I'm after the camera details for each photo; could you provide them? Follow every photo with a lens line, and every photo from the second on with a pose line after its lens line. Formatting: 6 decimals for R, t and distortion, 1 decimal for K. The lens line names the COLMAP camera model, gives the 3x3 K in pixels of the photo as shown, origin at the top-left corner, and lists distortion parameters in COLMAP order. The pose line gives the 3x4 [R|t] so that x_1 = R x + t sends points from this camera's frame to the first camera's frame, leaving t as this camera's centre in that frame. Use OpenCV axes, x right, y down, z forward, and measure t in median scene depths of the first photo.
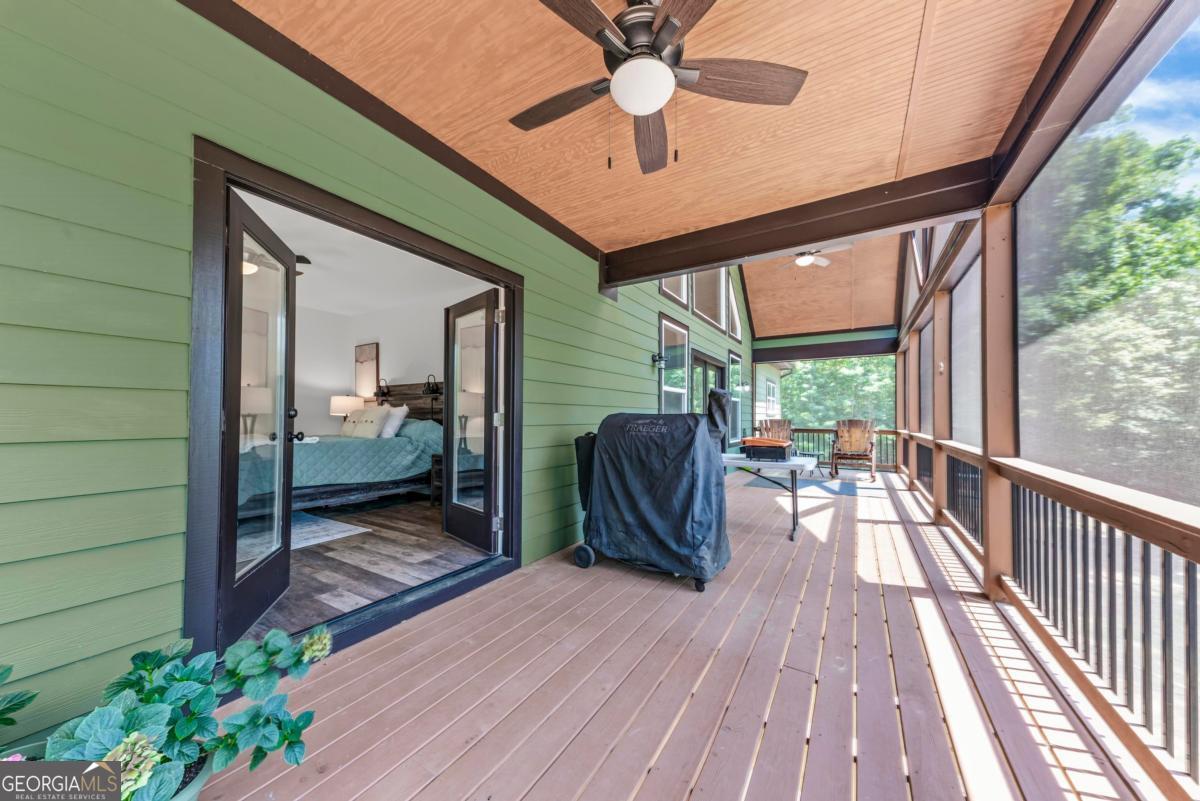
lens RADIAL K [[416.5, 0, 601.9], [0, 416.5, 407.2], [0, 0, 1]] dist [-0.000045, -0.000012]
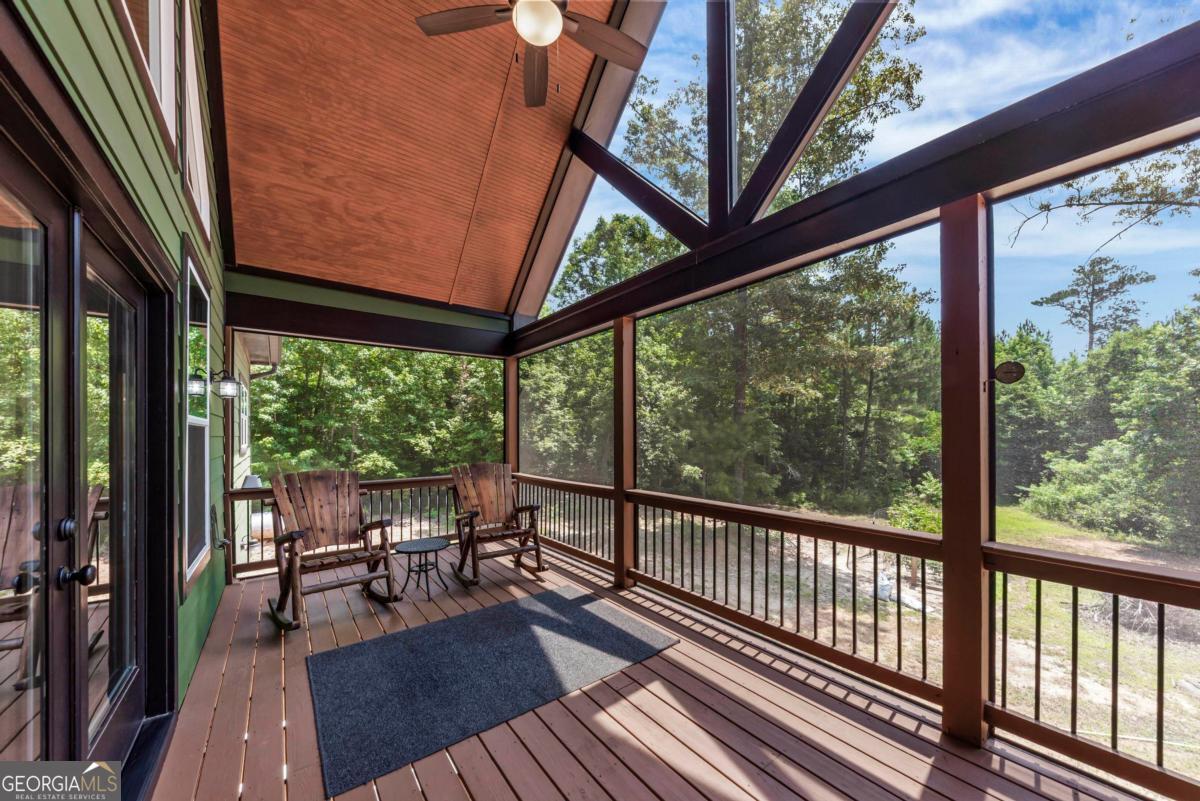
lens RADIAL K [[411.7, 0, 604.2], [0, 411.7, 434.1], [0, 0, 1]] dist [0.000110, 0.000012]
pose [[0.346787, -0.005128, 0.937930, 0.065260], [-0.013579, 0.999853, 0.010487, -0.006714], [-0.937846, -0.016373, 0.346666, 0.286282]]
